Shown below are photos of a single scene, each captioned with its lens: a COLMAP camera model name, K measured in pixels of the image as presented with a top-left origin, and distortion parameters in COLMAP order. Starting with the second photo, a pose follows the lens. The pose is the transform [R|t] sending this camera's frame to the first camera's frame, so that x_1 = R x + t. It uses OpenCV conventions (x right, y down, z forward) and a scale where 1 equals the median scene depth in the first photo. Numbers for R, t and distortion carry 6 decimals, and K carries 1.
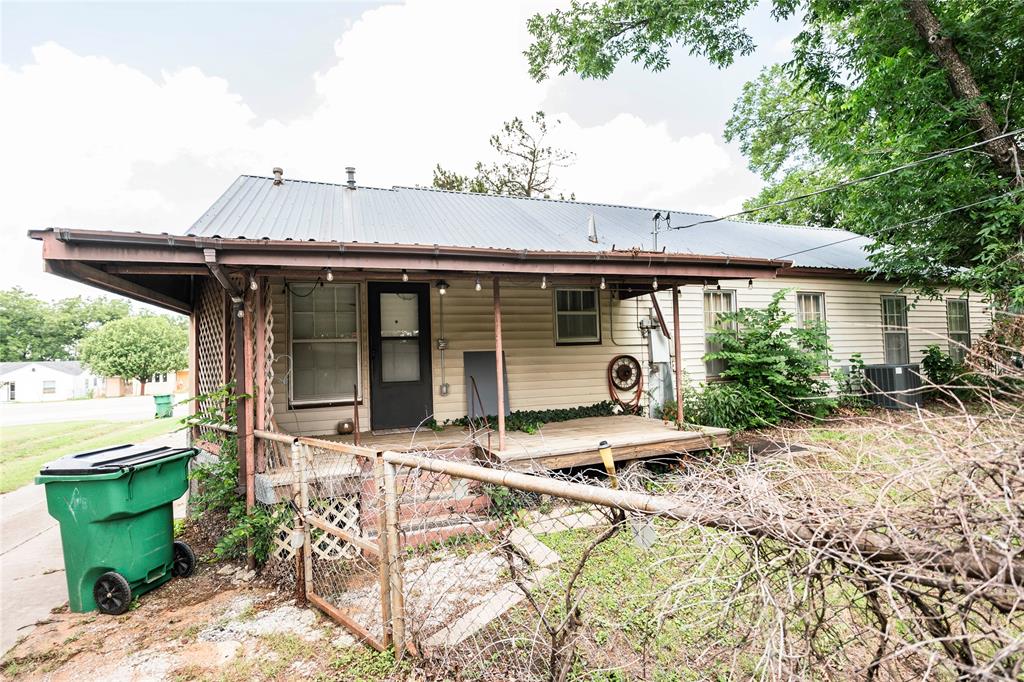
lens RADIAL K [[474.1, 0, 512.5], [0, 474.1, 342.6], [0, 0, 1]] dist [-0.000418, -0.000352]
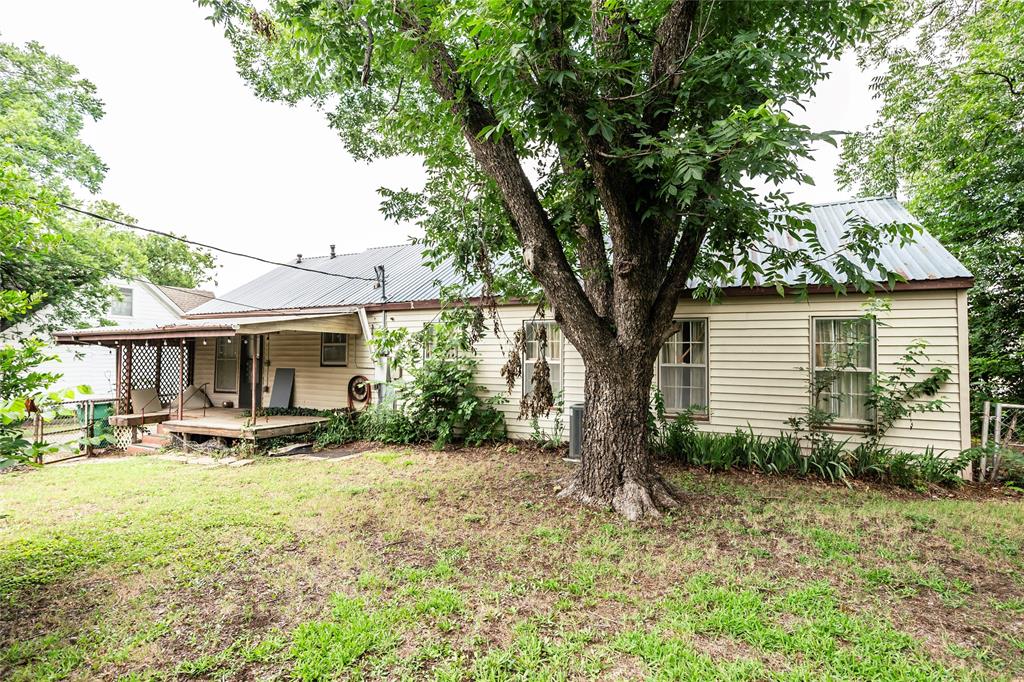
lens RADIAL K [[474.1, 0, 512.5], [0, 474.1, 342.6], [0, 0, 1]] dist [-0.000418, -0.000352]
pose [[0.721032, 0.017518, -0.692680, 1.492971], [-0.004187, 0.999772, 0.020927, -0.098128], [0.692889, -0.012189, 0.720941, 0.337972]]
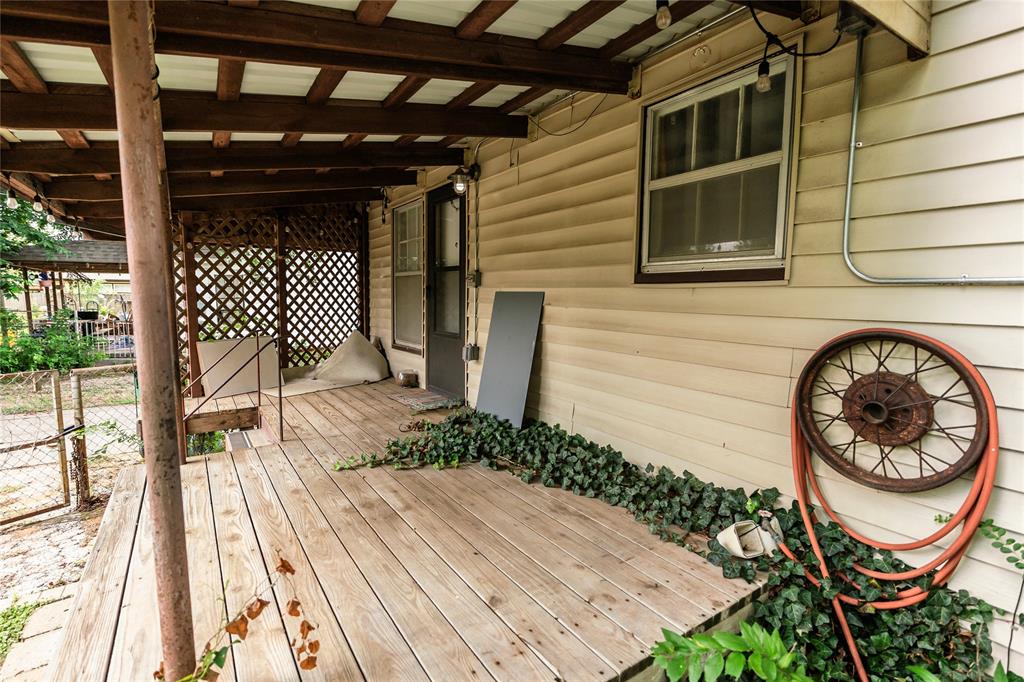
lens RADIAL K [[474.1, 0, 512.5], [0, 474.1, 342.6], [0, 0, 1]] dist [-0.000418, -0.000352]
pose [[0.264549, 0.142433, -0.953796, 0.400458], [0.030522, 0.987301, 0.155902, -0.006940], [0.963889, -0.070355, 0.256842, 0.787842]]
